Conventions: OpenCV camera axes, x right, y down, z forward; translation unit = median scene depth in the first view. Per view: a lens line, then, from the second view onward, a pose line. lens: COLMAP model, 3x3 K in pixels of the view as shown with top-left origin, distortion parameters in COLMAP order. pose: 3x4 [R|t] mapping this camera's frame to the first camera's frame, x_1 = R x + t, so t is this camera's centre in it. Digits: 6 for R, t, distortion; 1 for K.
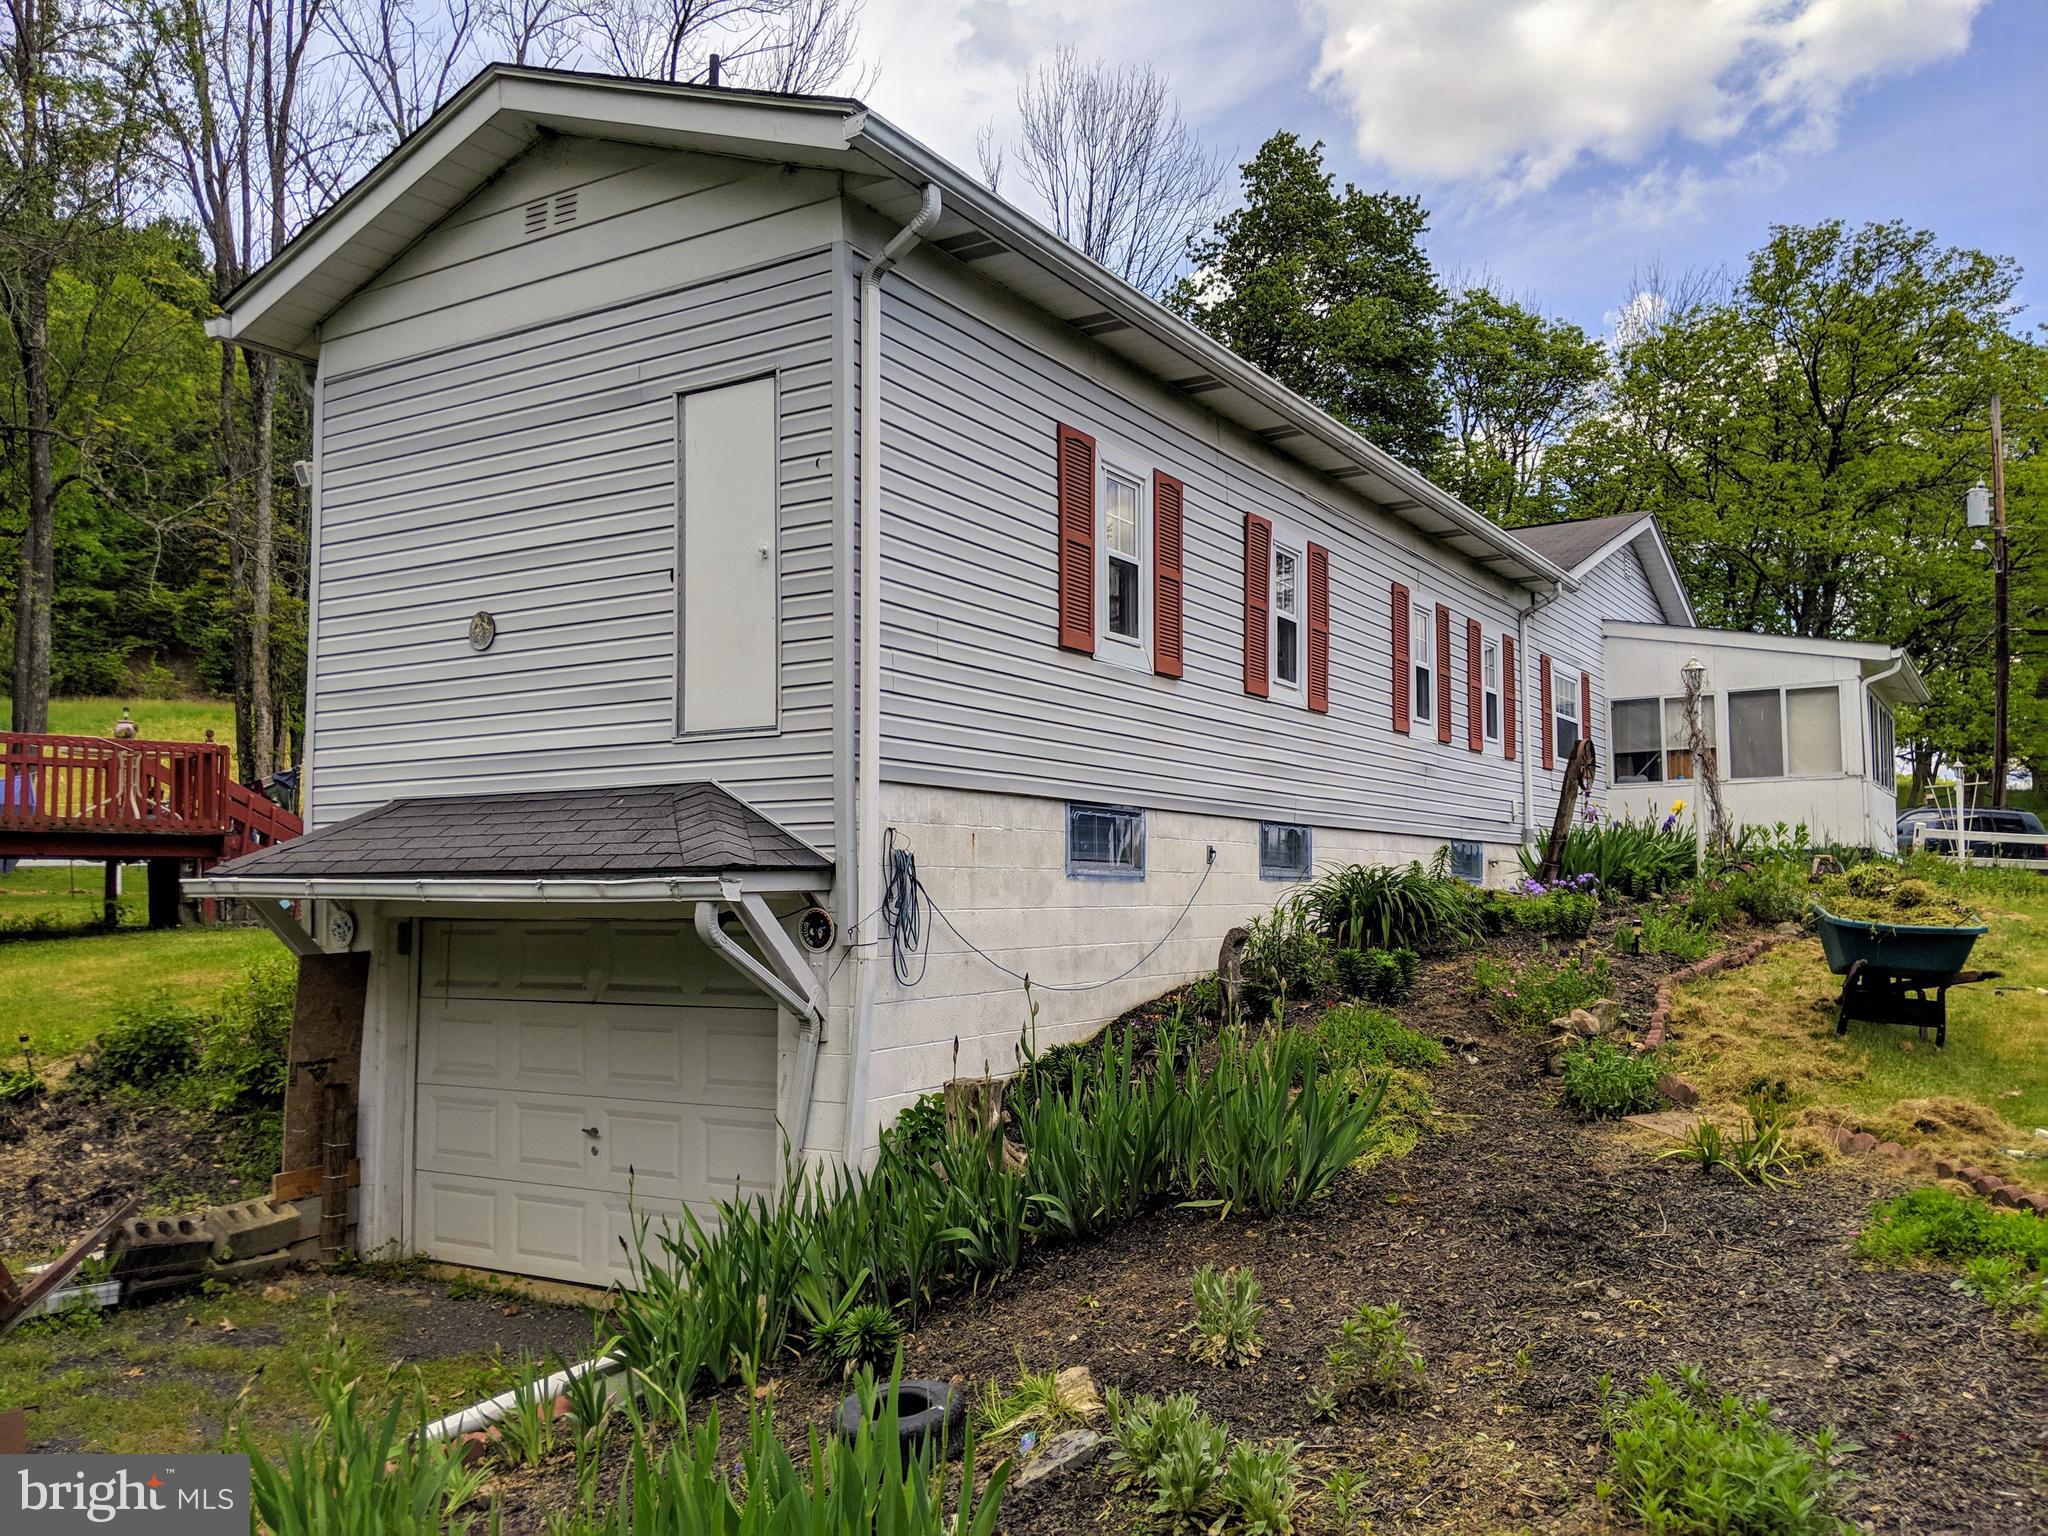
lens RADIAL K [[1604.1, 0, 1036.3], [0, 1604.1, 792.4], [0, 0, 1]] dist [0.063146, -0.123309]
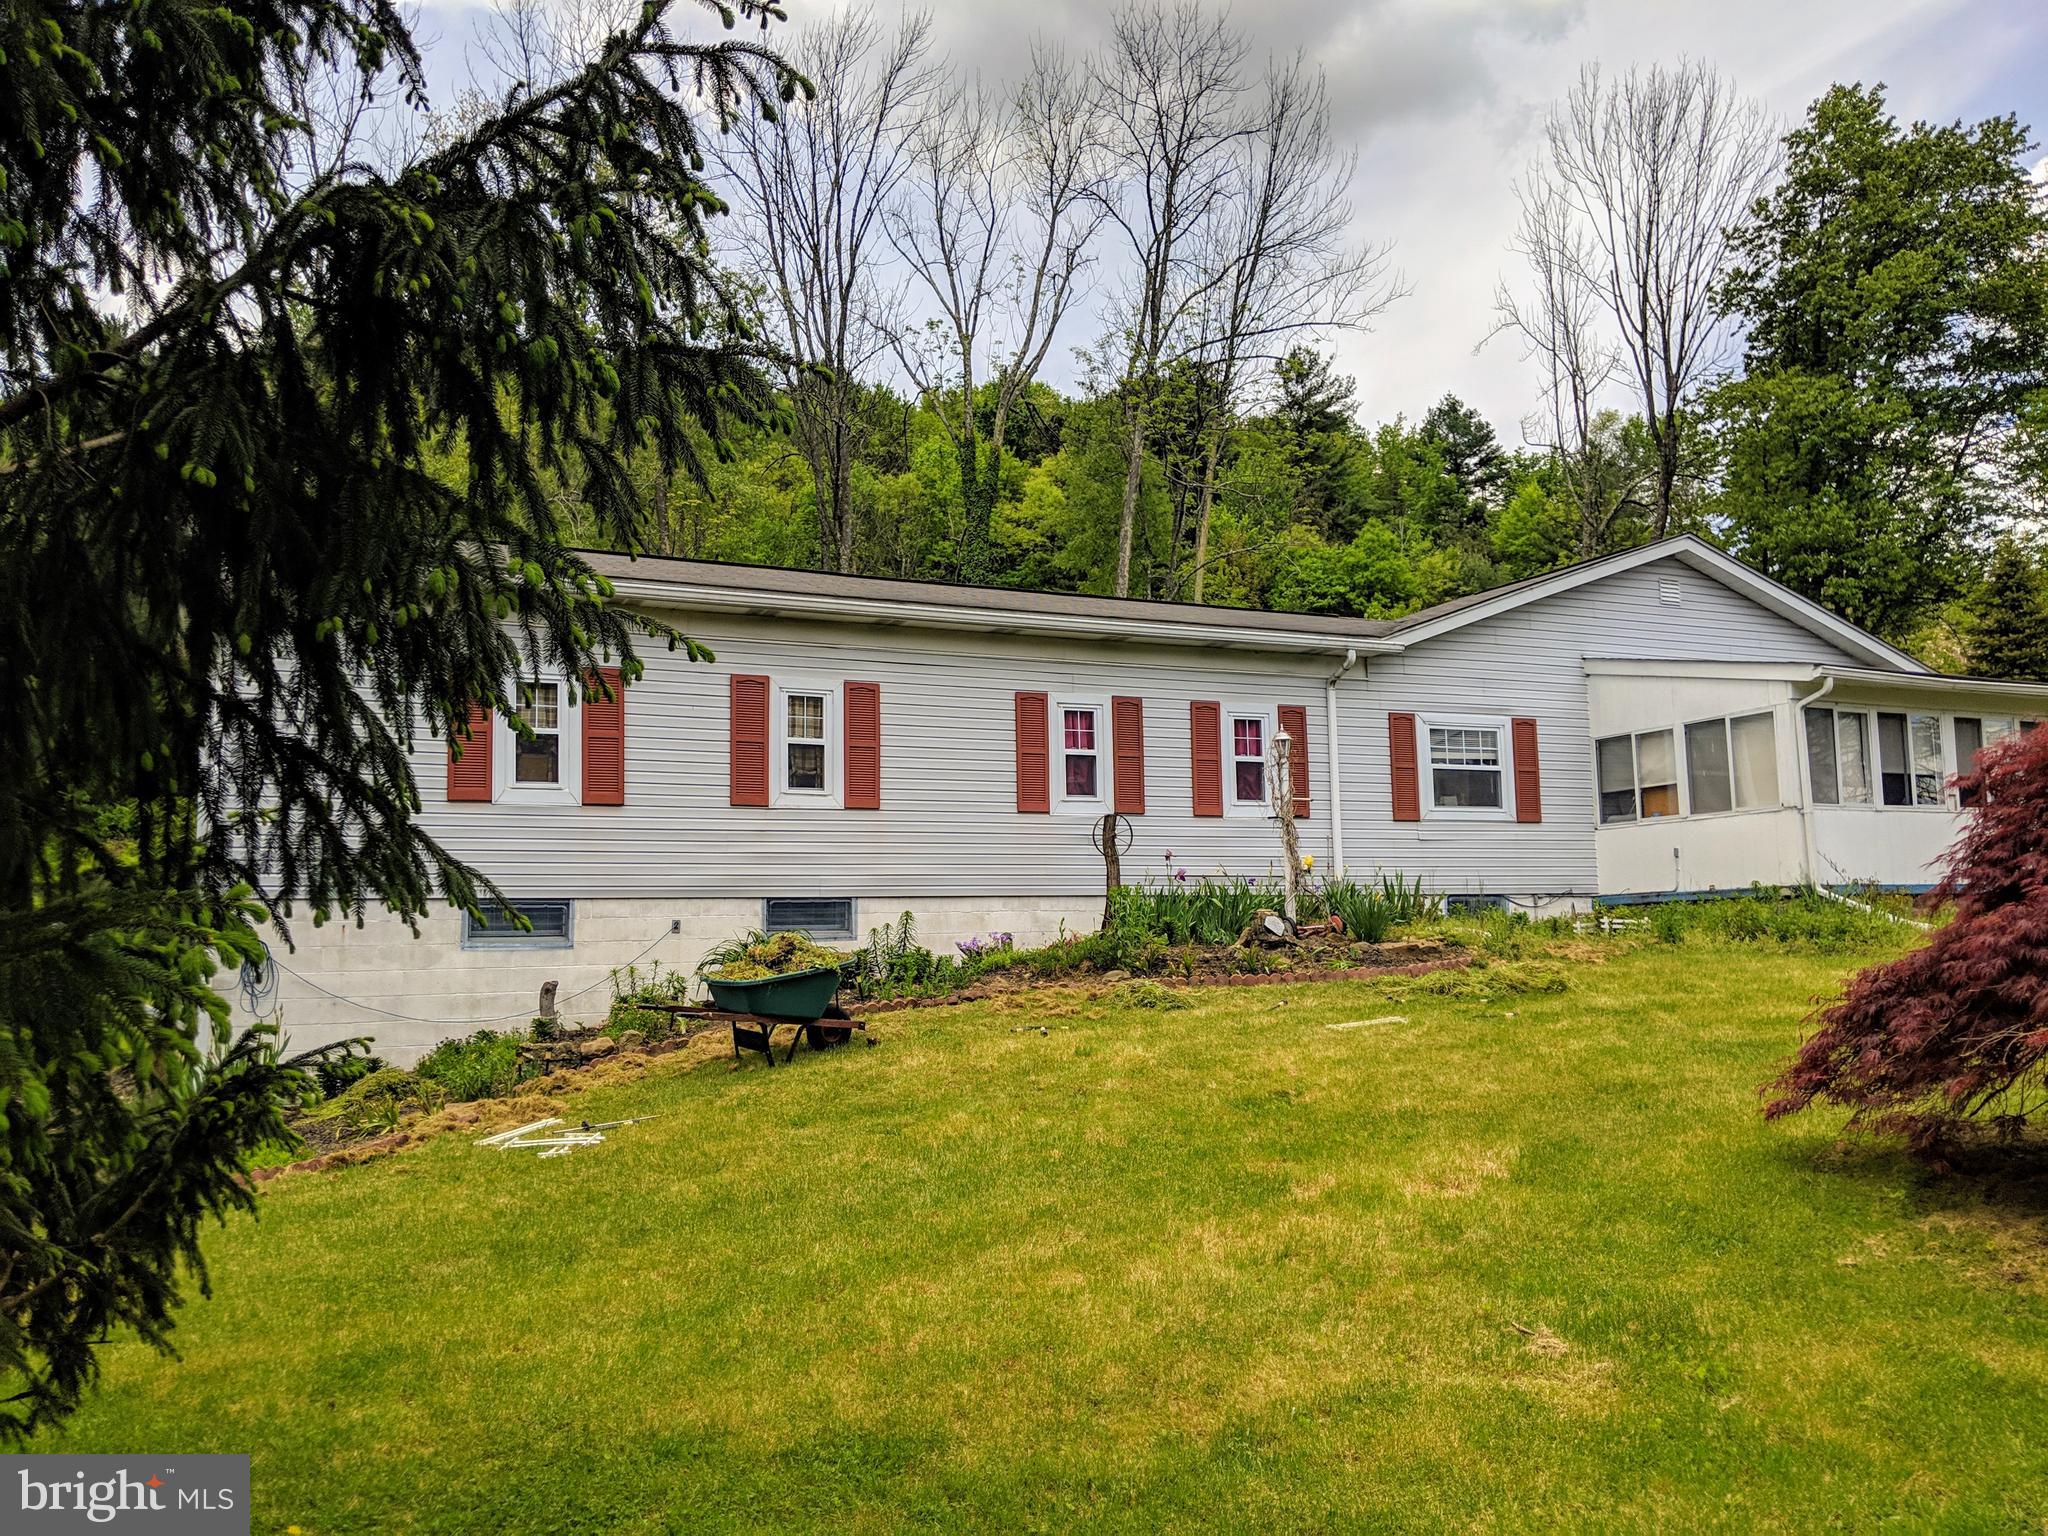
lens RADIAL K [[1604.1, 0, 1036.3], [0, 1604.1, 792.4], [0, 0, 1]] dist [0.063146, -0.123309]
pose [[0.839709, -0.058918, -0.539831, 0.743706], [0.048095, 0.998259, -0.034139, -0.009684], [0.540903, 0.002704, 0.841081, -0.009221]]
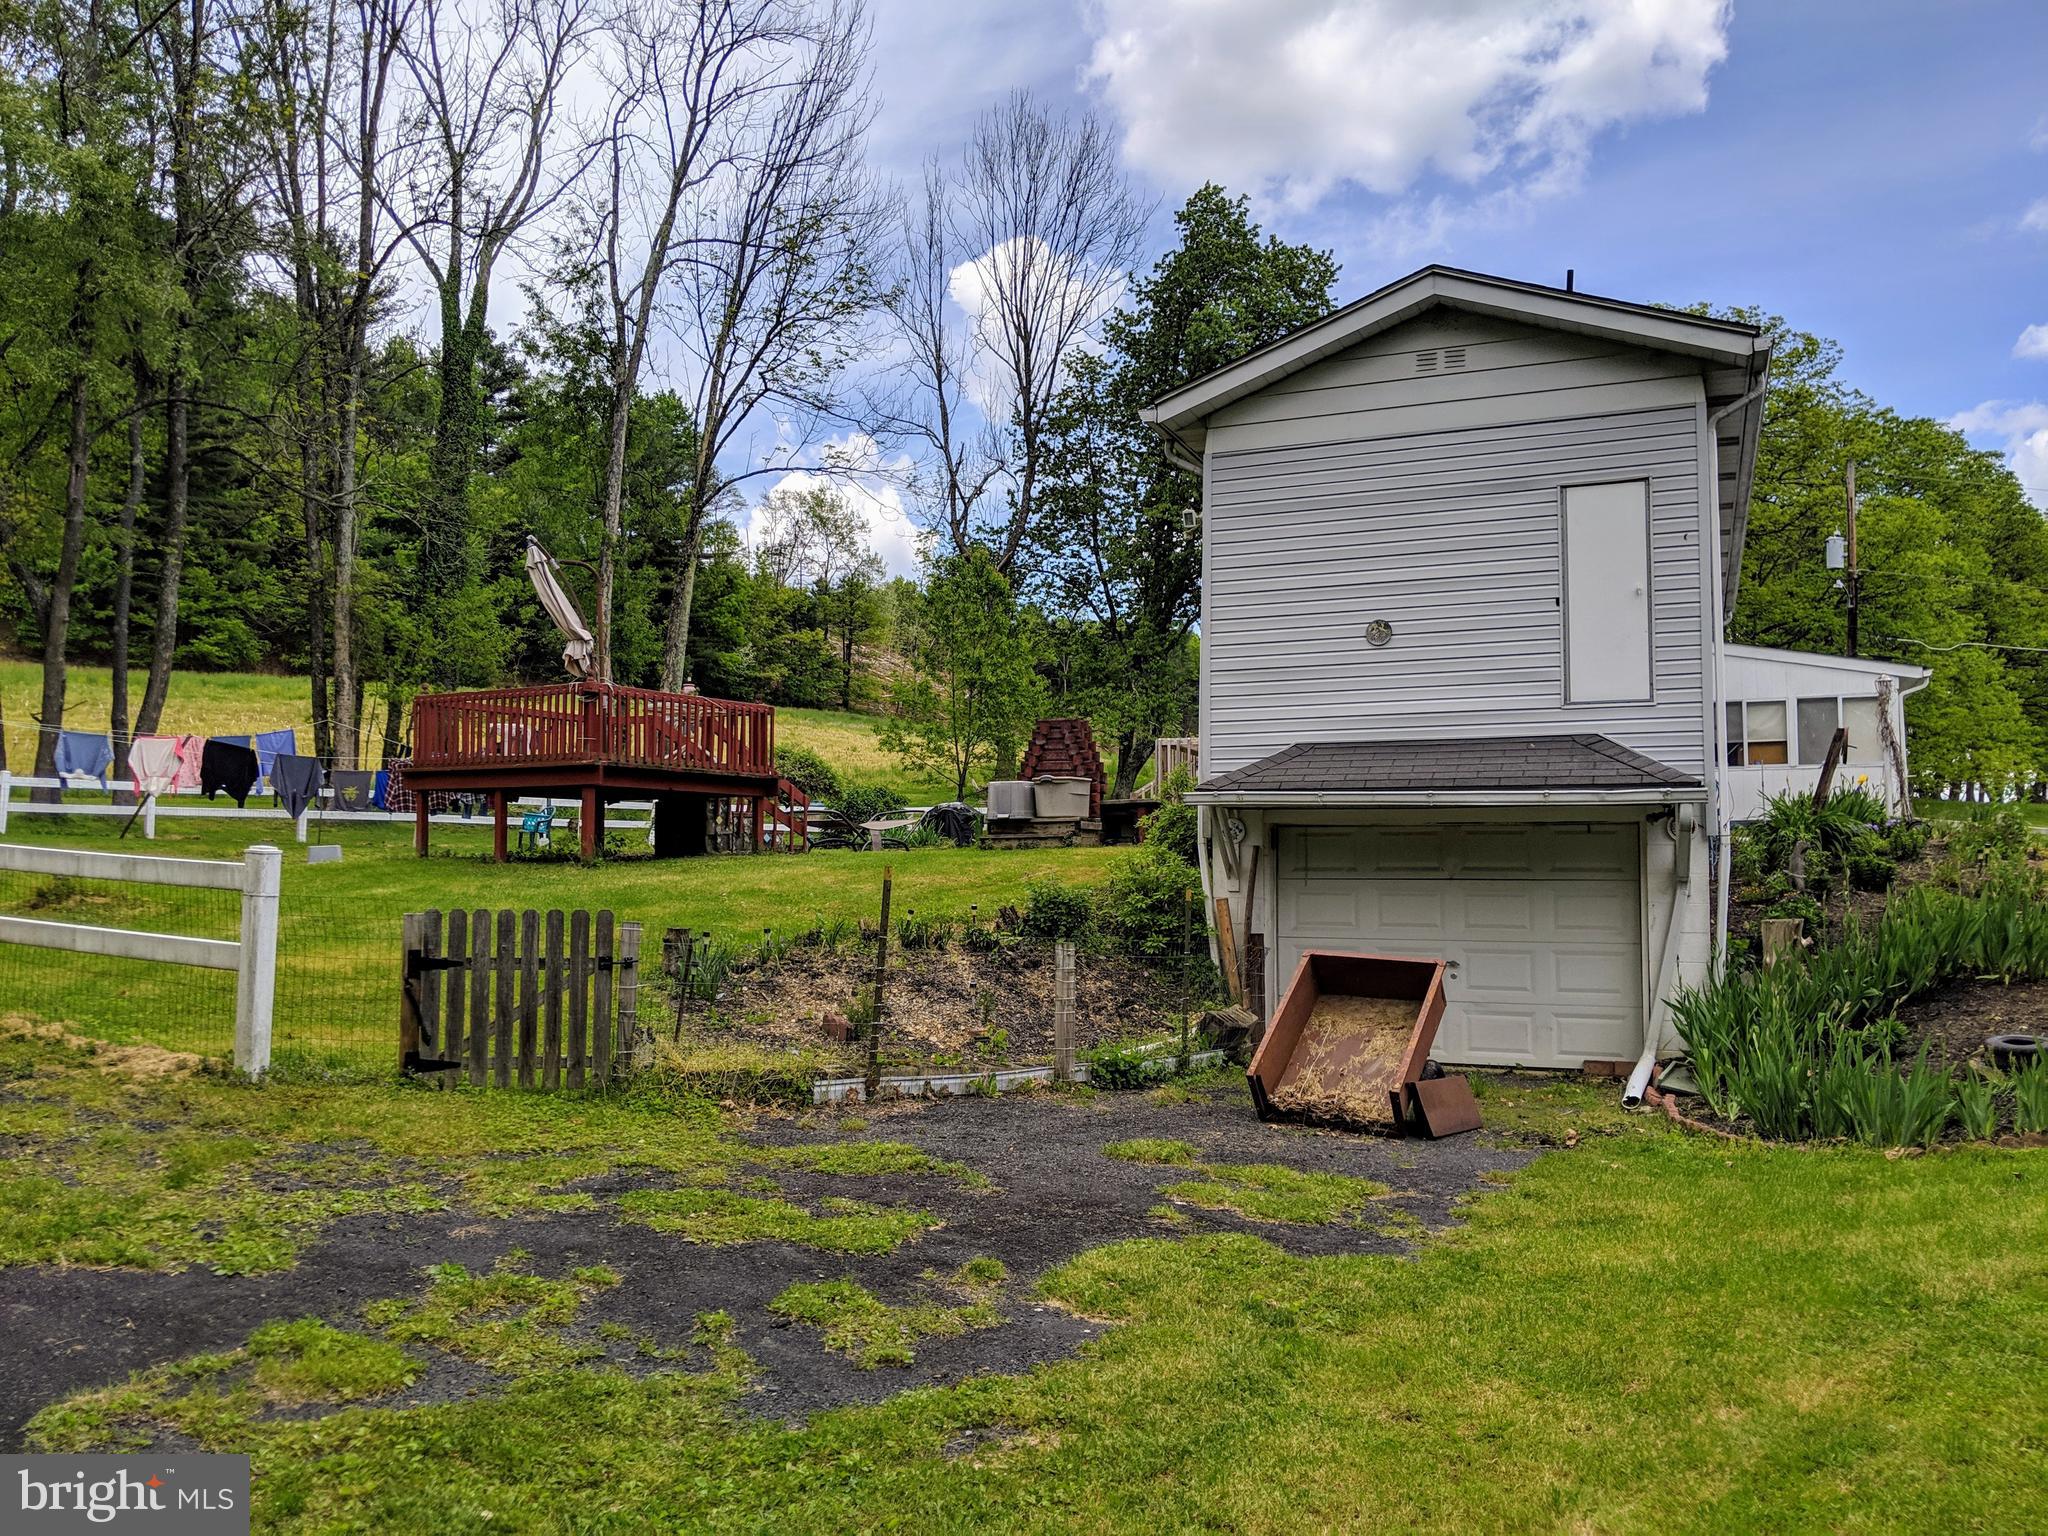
lens RADIAL K [[1587.4, 0, 1024.0], [0, 1587.4, 768.0], [0, 0, 1]] dist [0.112617, -0.239613]
pose [[0.987748, 0.022232, 0.154465, -0.419449], [-0.020647, 0.999717, -0.011855, 0.024014], [-0.154685, 0.008521, 0.987927, -0.197667]]
